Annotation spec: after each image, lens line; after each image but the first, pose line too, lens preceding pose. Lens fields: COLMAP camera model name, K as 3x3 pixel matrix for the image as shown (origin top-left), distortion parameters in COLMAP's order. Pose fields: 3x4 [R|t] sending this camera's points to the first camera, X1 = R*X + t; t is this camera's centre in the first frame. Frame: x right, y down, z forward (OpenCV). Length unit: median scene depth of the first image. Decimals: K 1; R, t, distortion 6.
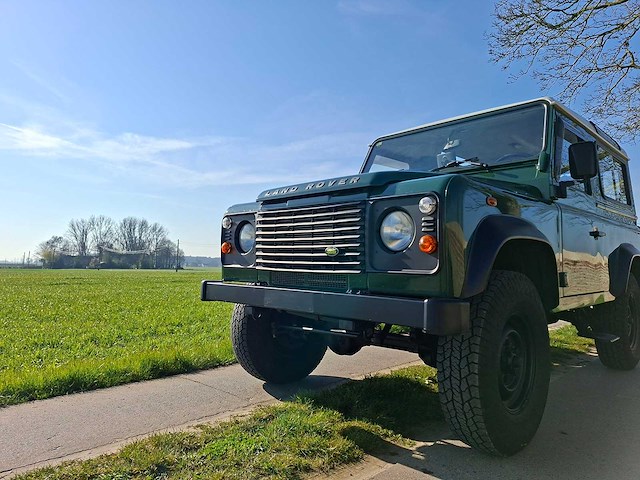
lens RADIAL K [[437.9, 0, 328.2], [0, 437.9, 231.3], [0, 0, 1]] dist [0.093598, -0.095340]
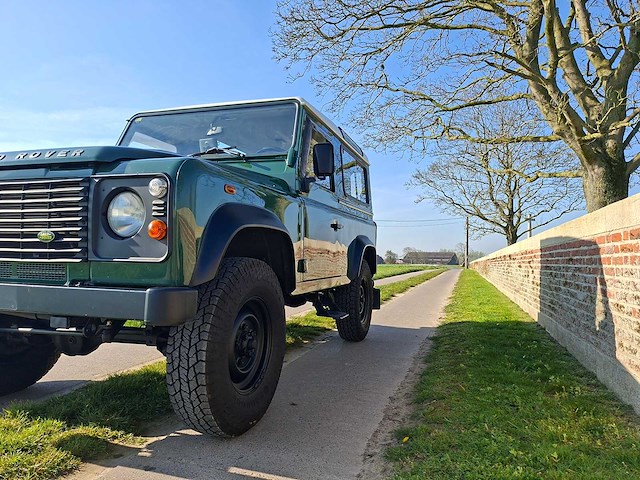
lens RADIAL K [[434.3, 0, 319.3], [0, 434.3, 244.4], [0, 0, 1]] dist [0.093705, -0.084562]
pose [[0.903514, 0.011889, 0.428395, 0.107607], [-0.034296, 0.998415, 0.044624, 0.005506], [-0.427185, -0.055010, 0.902489, 0.013708]]
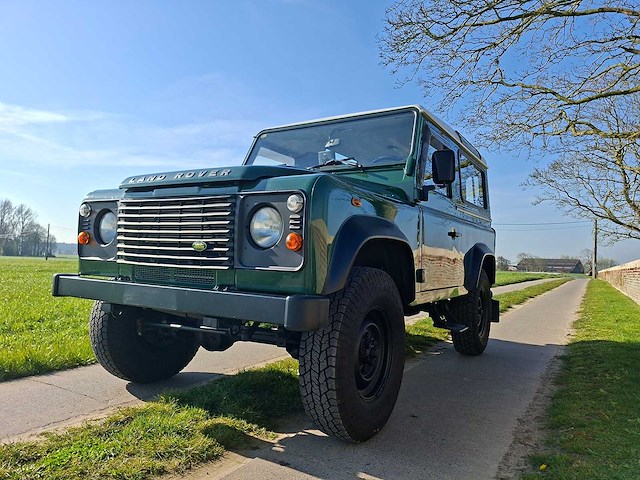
lens RADIAL K [[437.8, 0, 320.0], [0, 437.8, 240.0], [0, 0, 1]] dist [0.091843, -0.095953]
pose [[0.976019, 0.026722, 0.216040, 0.052727], [-0.035202, 0.998750, 0.035499, -0.009463], [-0.214821, -0.042253, 0.975739, 0.006717]]
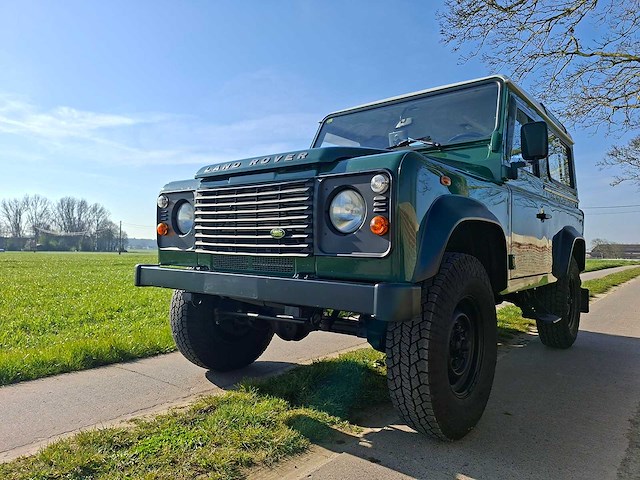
lens RADIAL K [[437.8, 0, 320.0], [0, 437.8, 240.0], [0, 0, 1]] dist [0.091843, -0.095953]
pose [[0.995590, 0.001670, 0.093802, 0.010205], [-0.007229, 0.998234, 0.058958, 0.004714], [-0.093537, -0.059376, 0.993844, 0.063192]]
